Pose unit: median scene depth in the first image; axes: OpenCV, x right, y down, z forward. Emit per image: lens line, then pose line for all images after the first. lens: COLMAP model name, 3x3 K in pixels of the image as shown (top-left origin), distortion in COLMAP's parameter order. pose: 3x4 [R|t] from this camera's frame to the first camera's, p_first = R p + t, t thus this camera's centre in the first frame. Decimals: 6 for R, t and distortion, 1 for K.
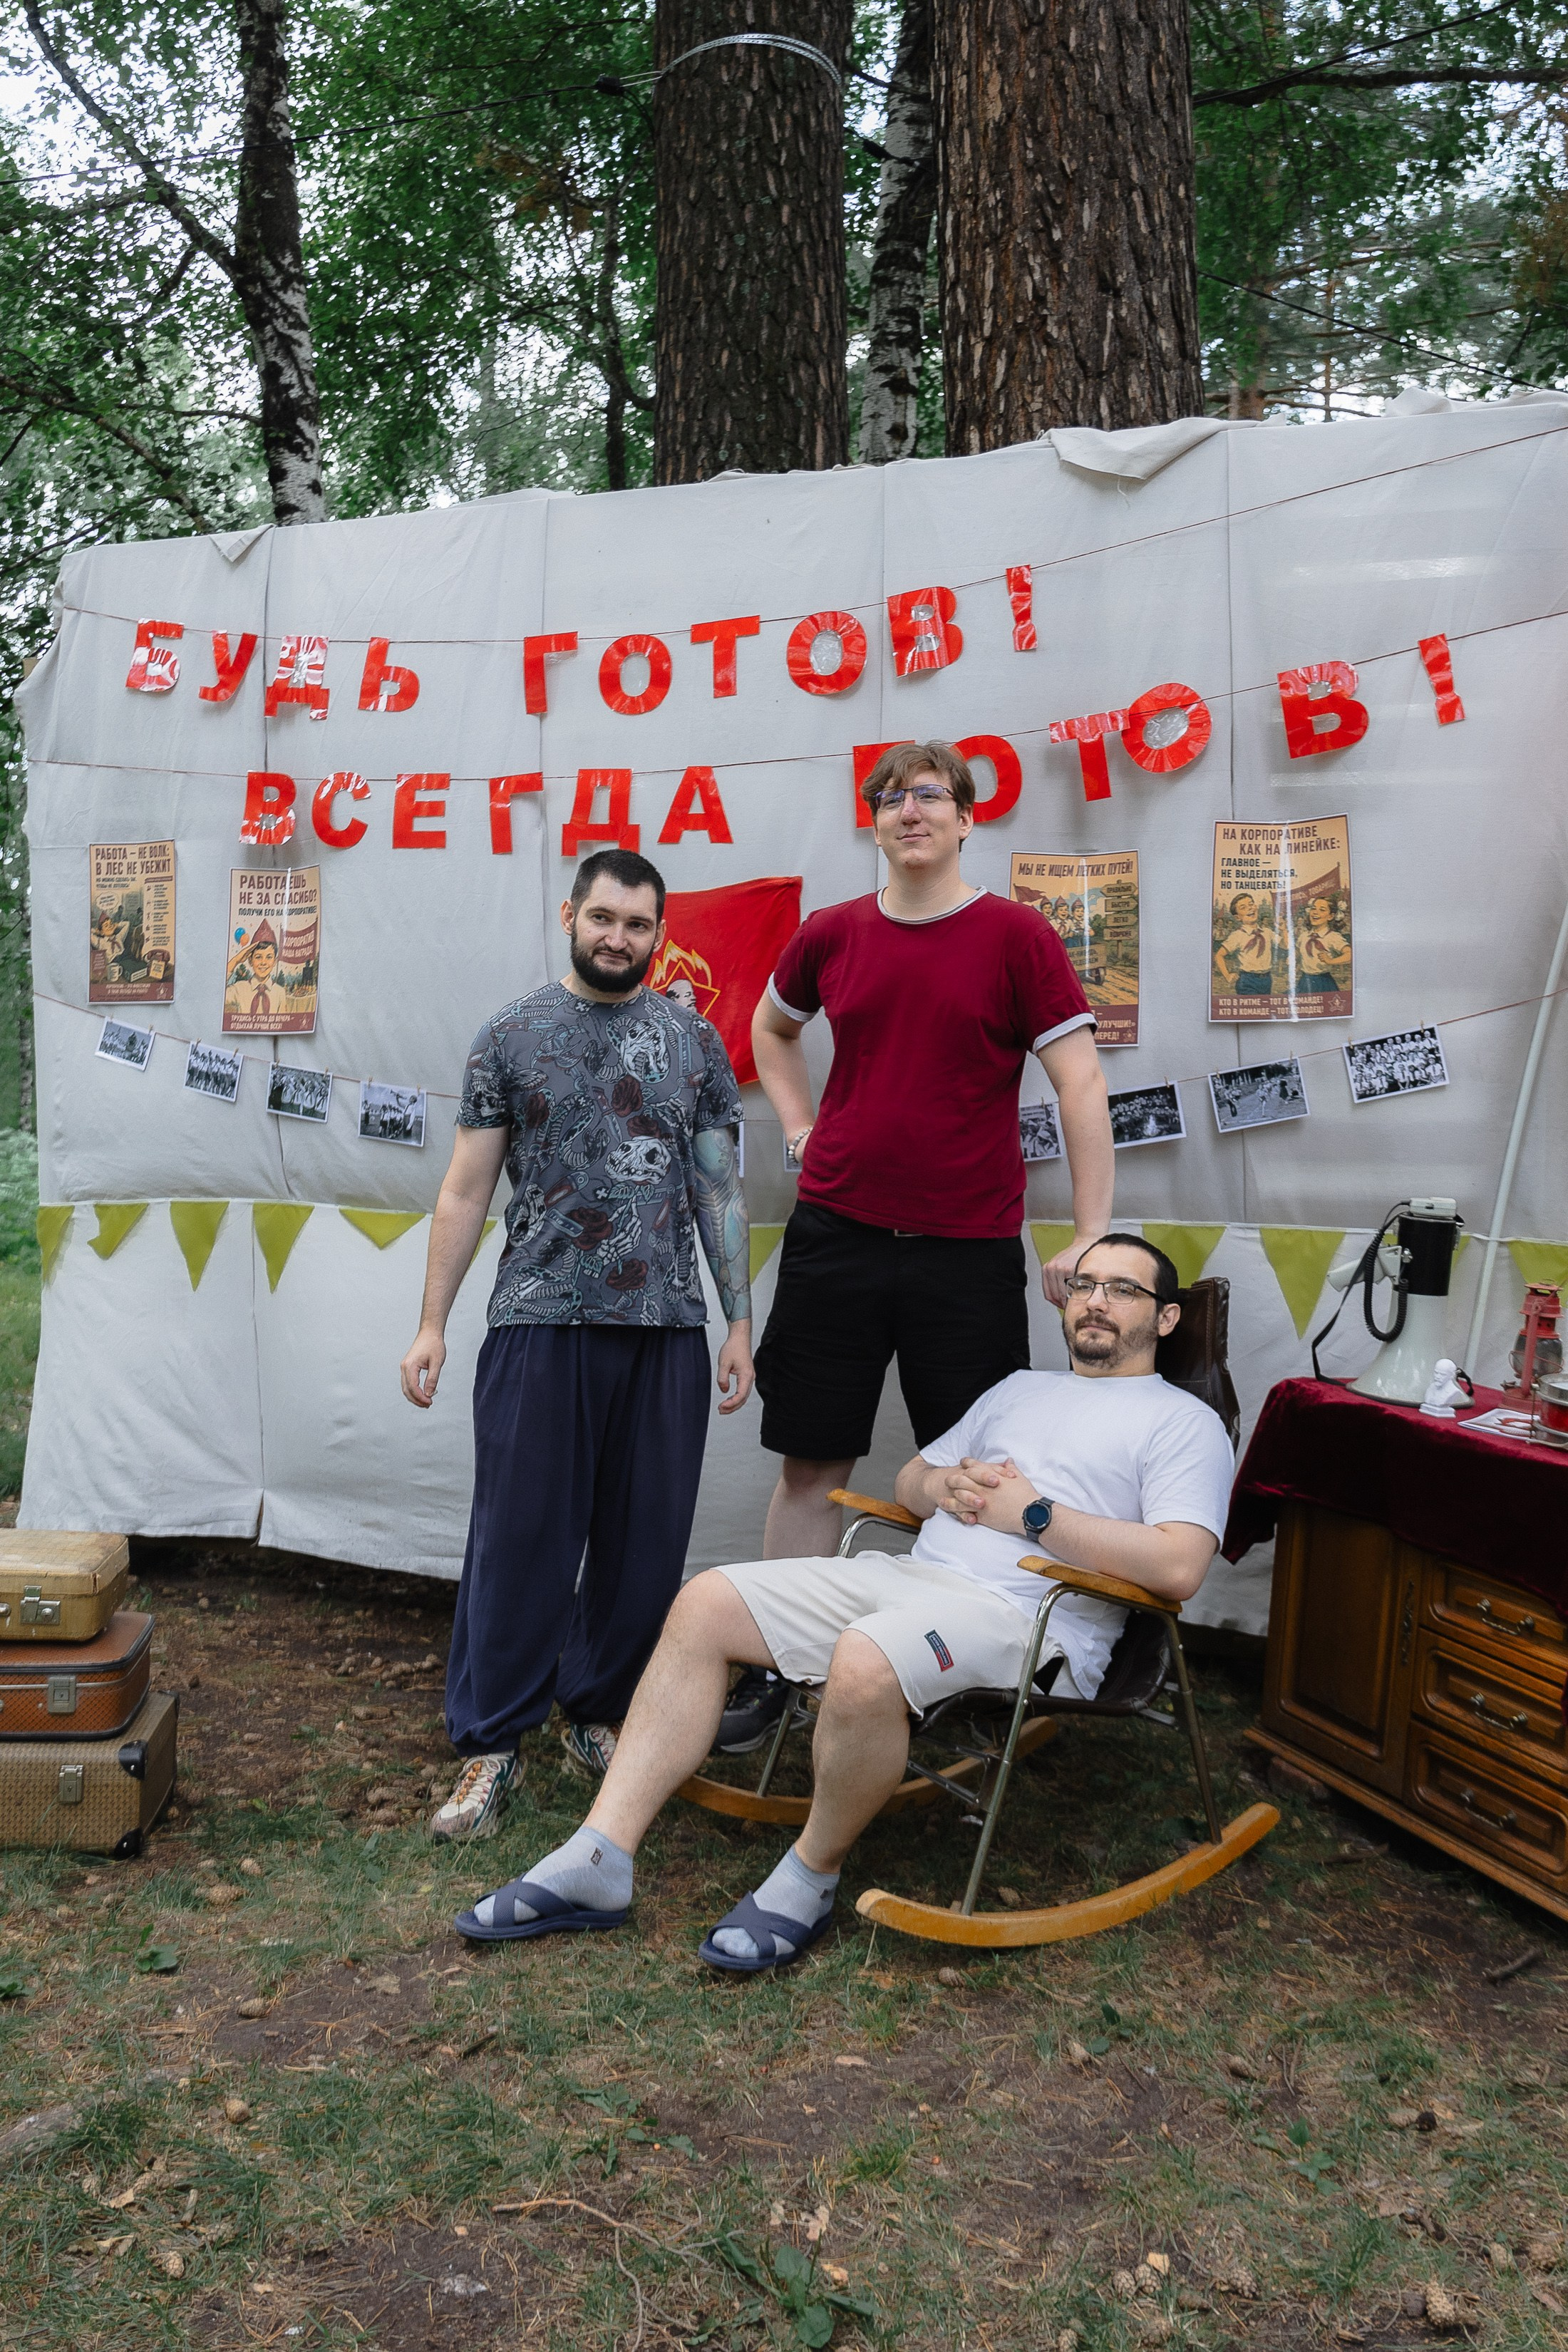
lens RADIAL K [[1941.8, 0, 784.0], [0, 1941.8, 1176.0], [0, 0, 1]] dist [-0.014318, 0.001422]
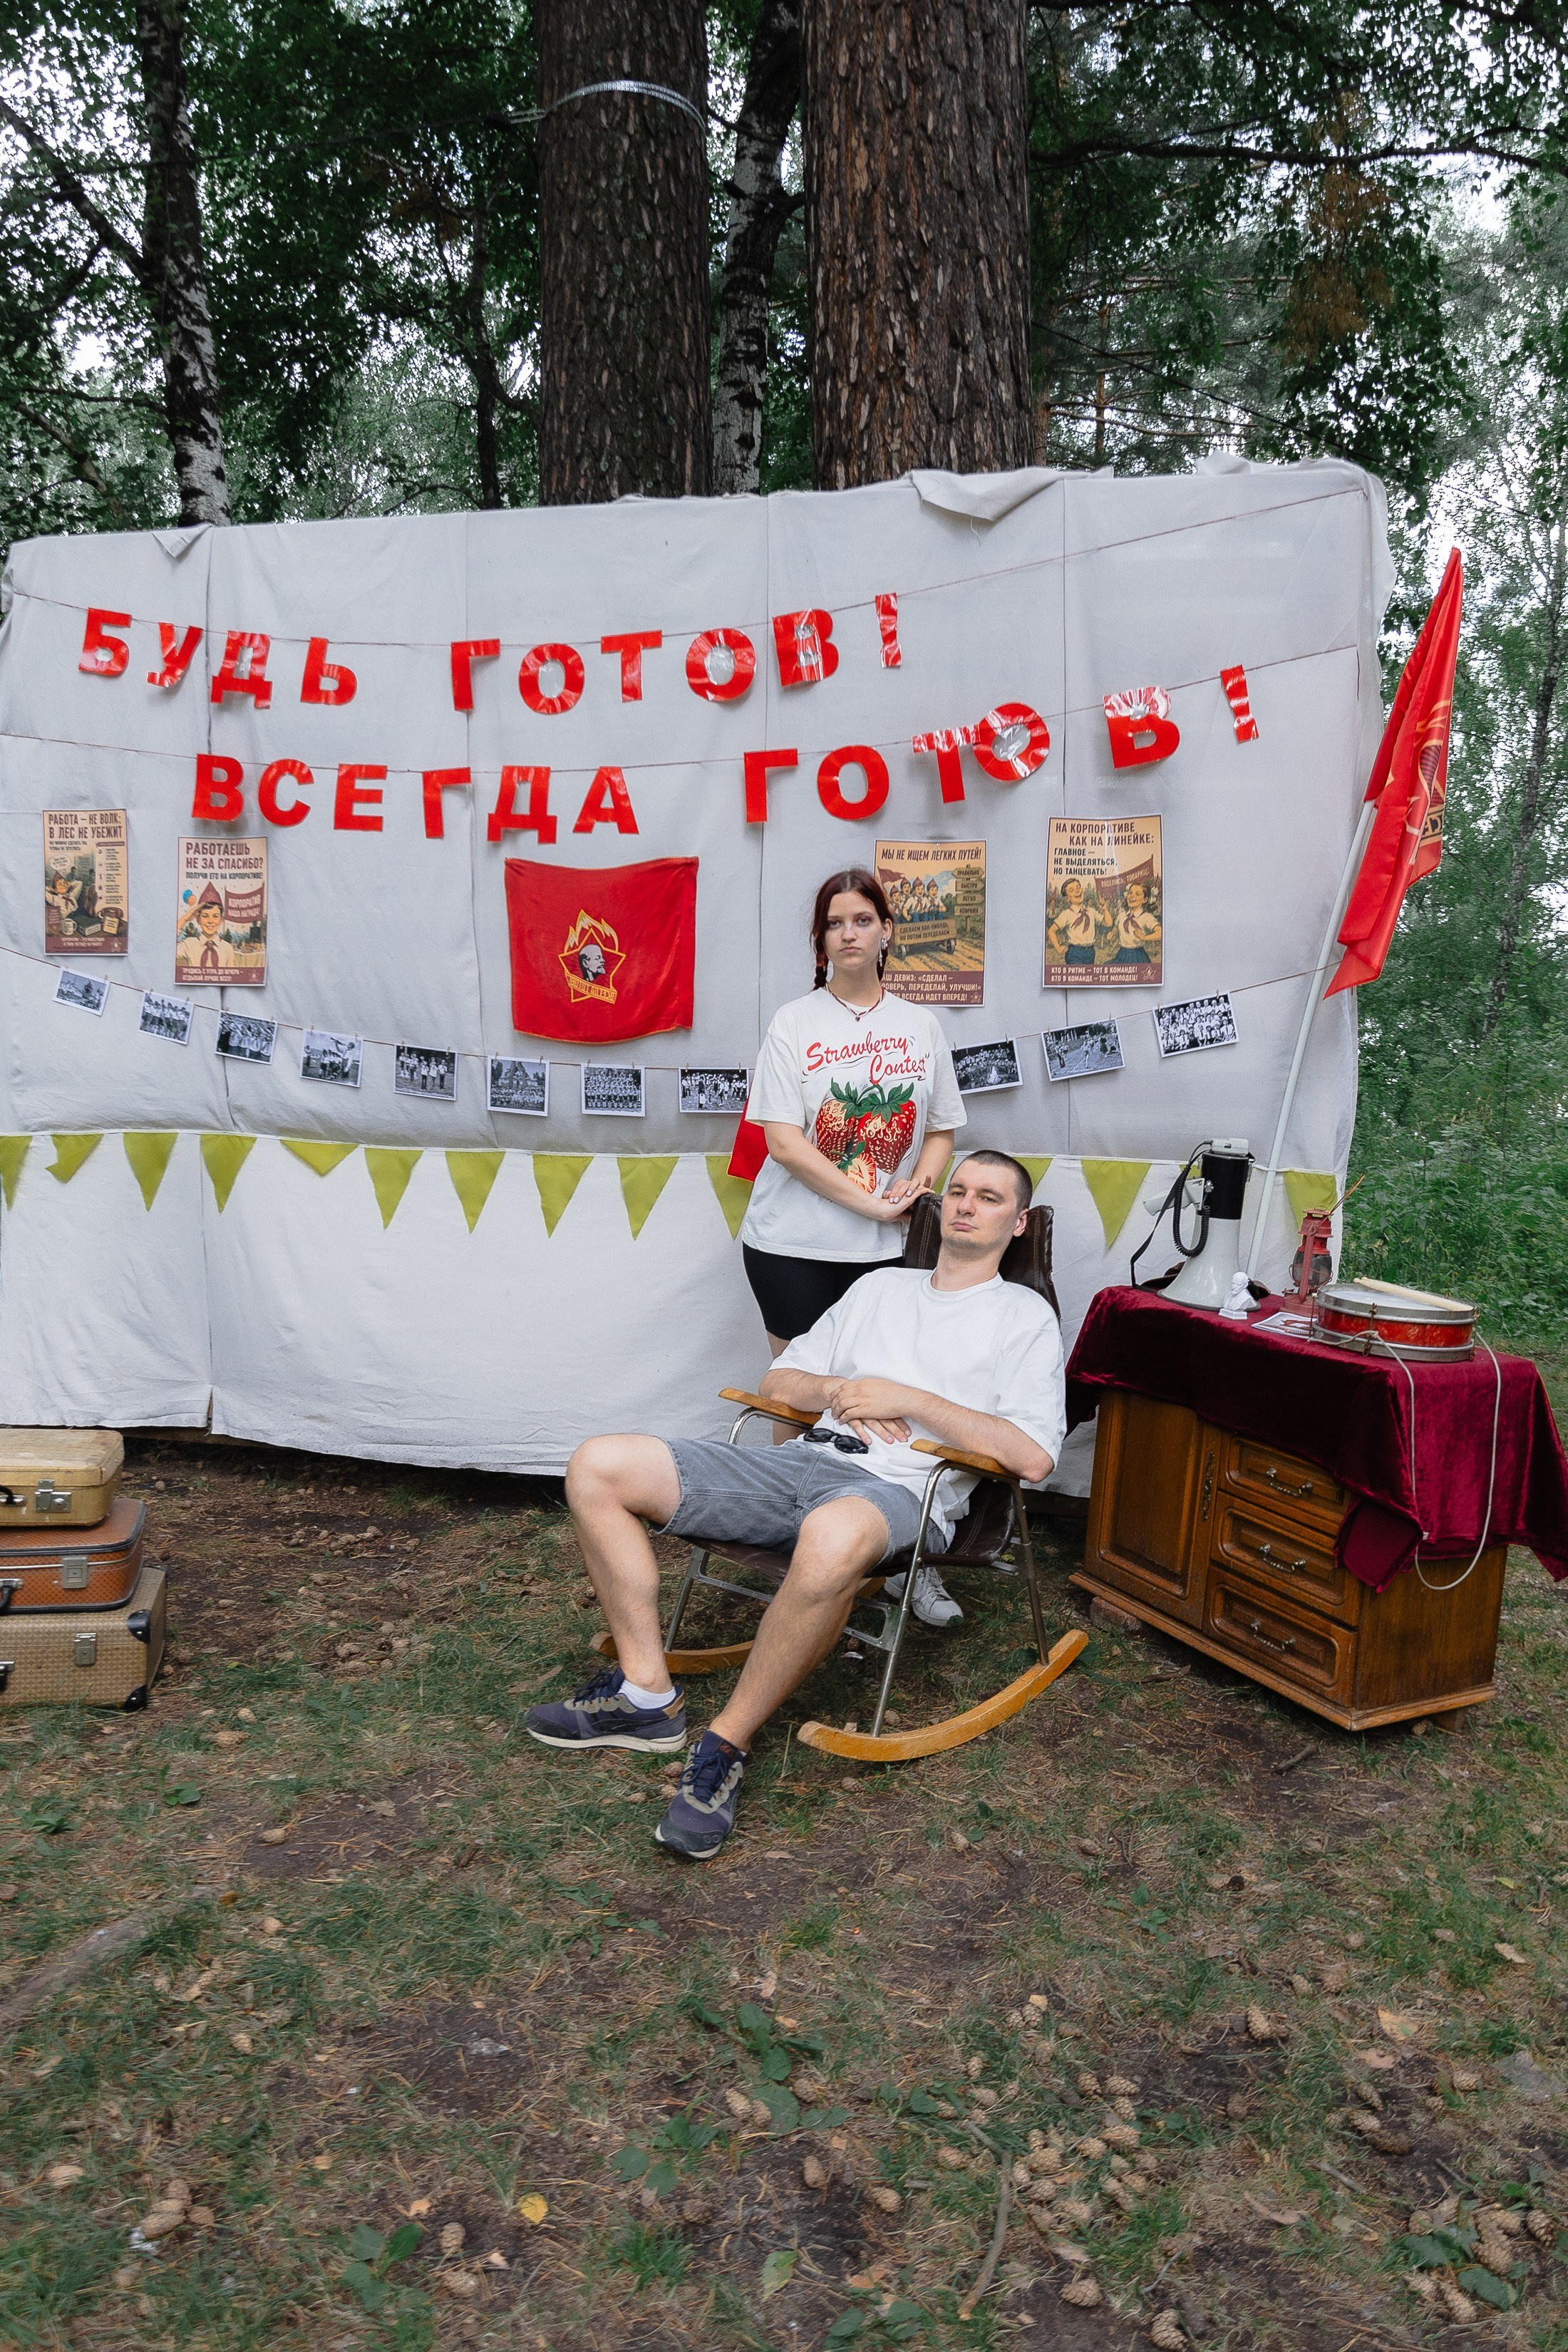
lens RADIAL K [[1712.4, 0, 784.0], [0, 1712.4, 1176.0], [0, 0, 1]] dist [0.004072, -0.028987]
pose [[0.995085, -0.002235, 0.099001, -0.042936], [-0.002782, 0.998720, 0.050506, -0.016364], [-0.098987, -0.050534, 0.993805, -0.033888]]
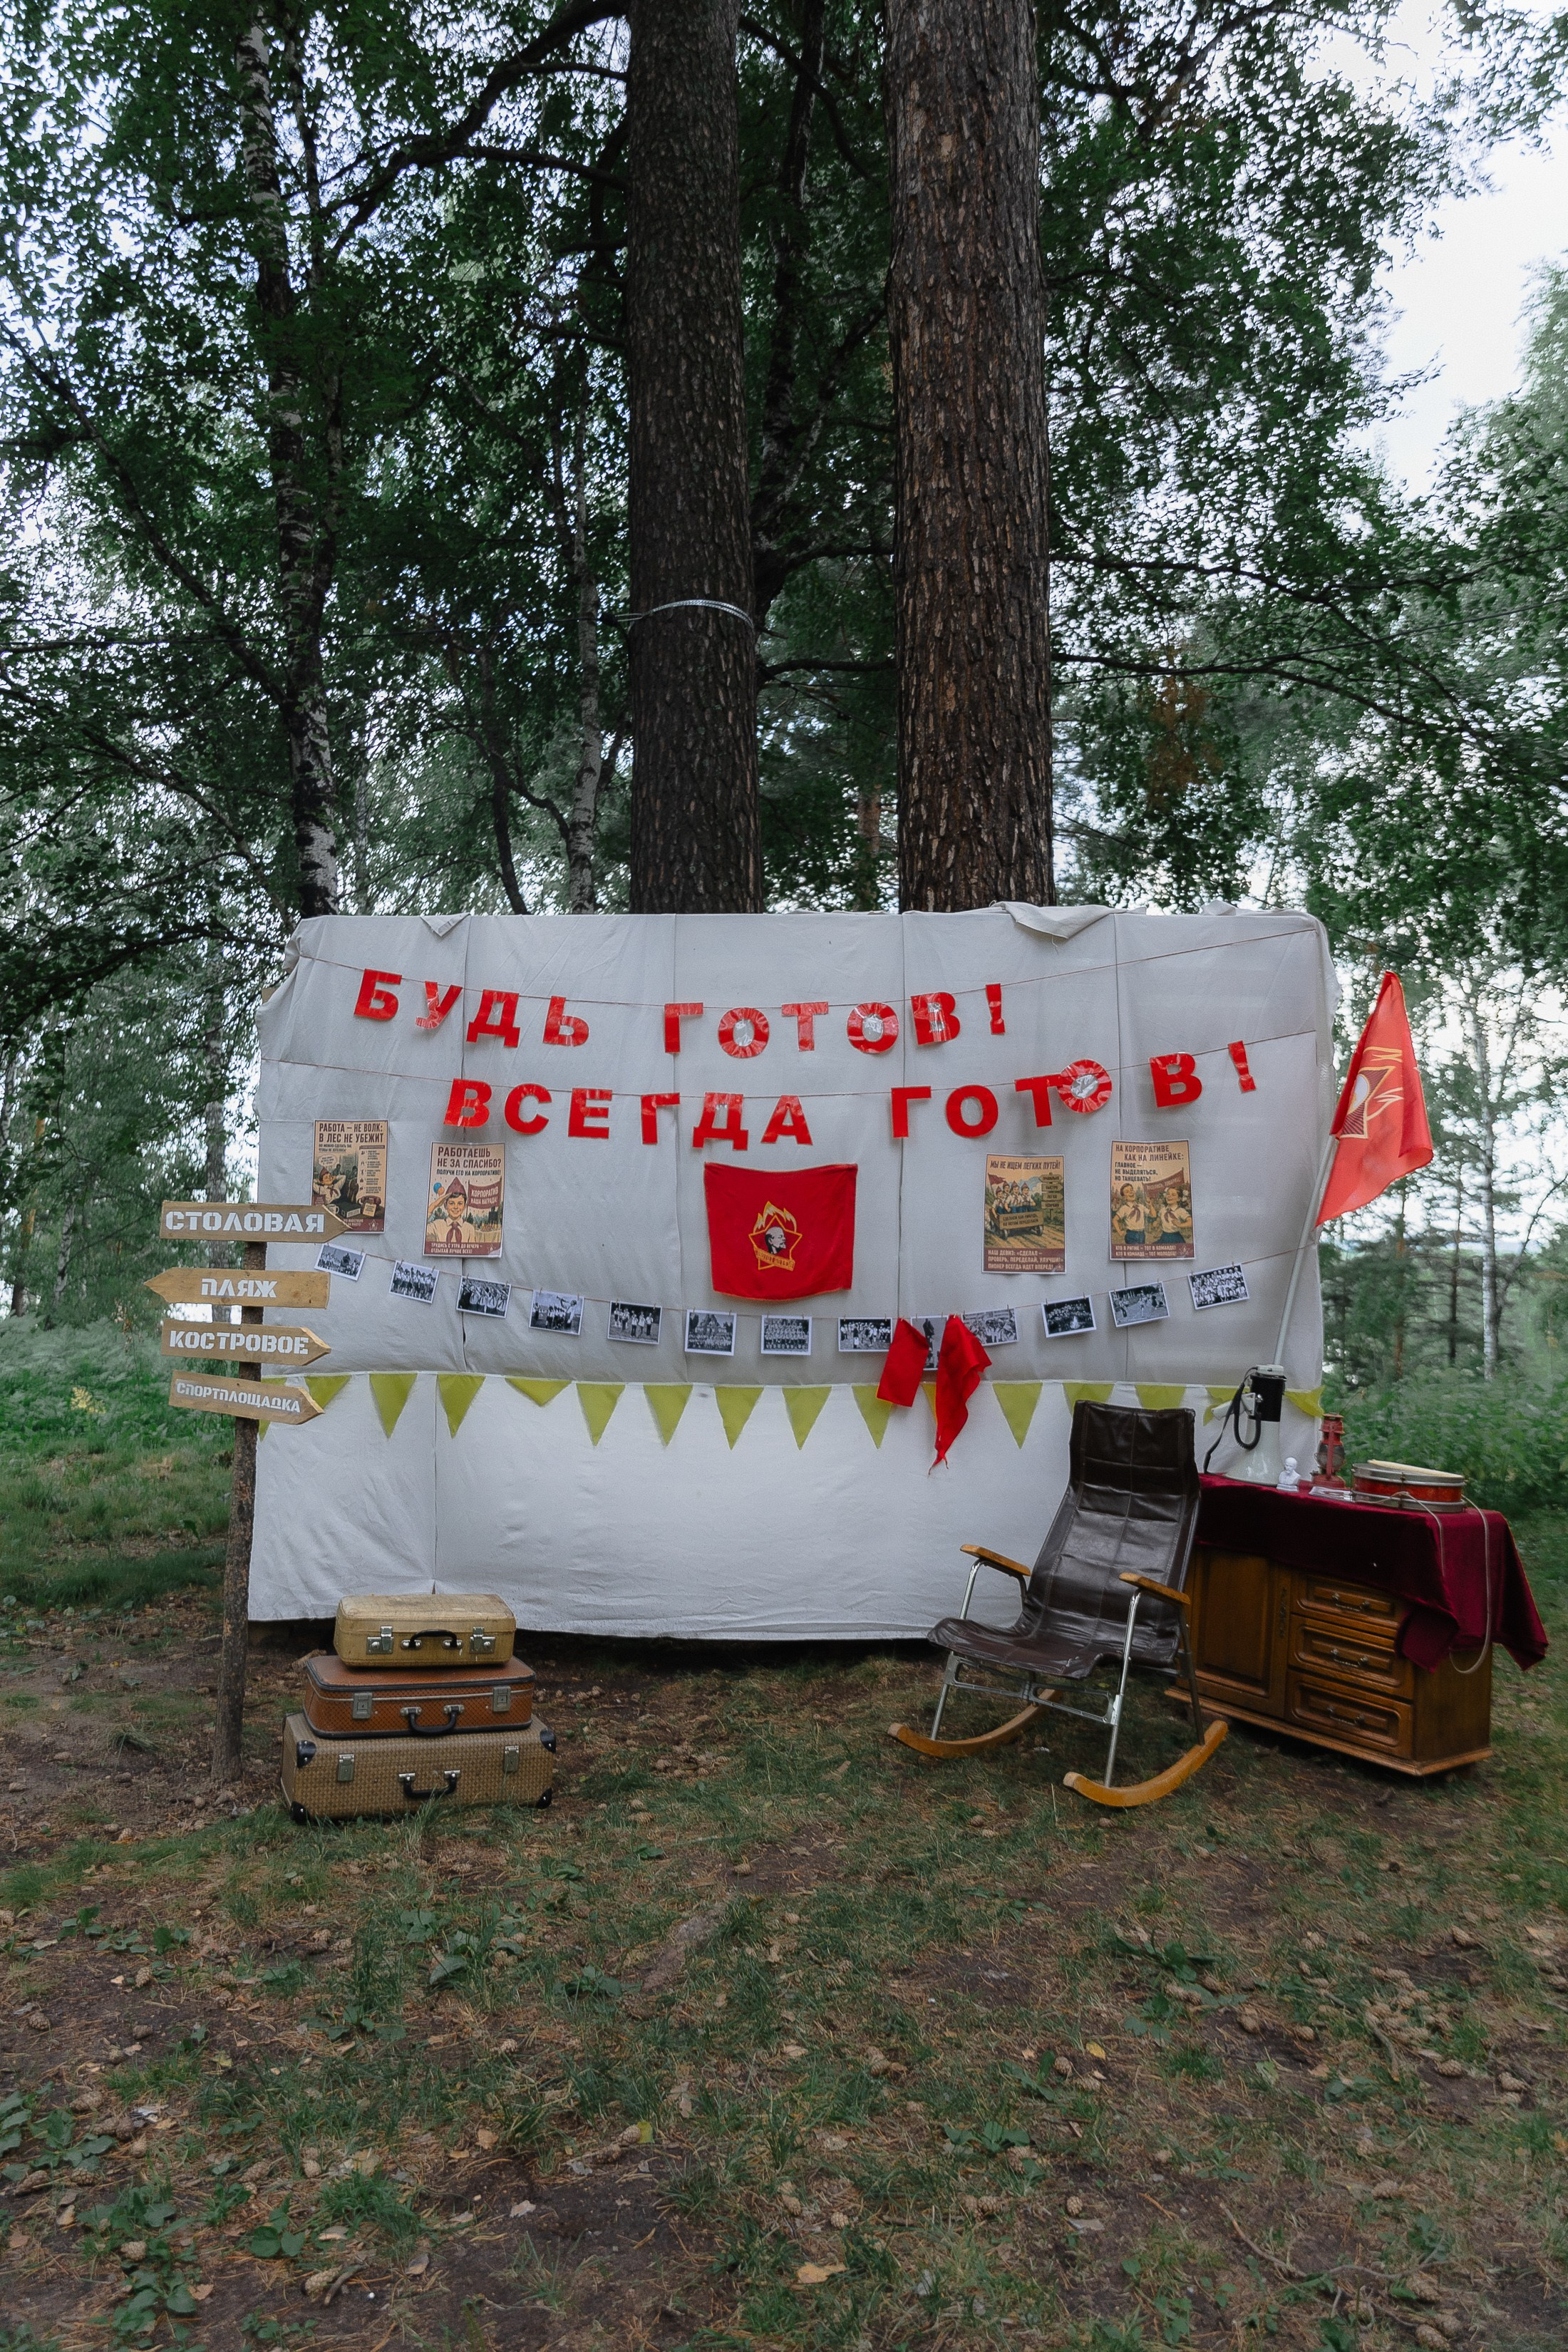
lens RADIAL K [[1556.7, 0, 784.0], [0, 1556.7, 1176.0], [0, 0, 1]] dist [0.003387, -0.003324]
pose [[0.968488, 0.025620, 0.247738, -0.380673], [0.003013, 0.993417, -0.114513, 0.001178], [-0.249041, 0.111651, 0.962036, -0.221822]]
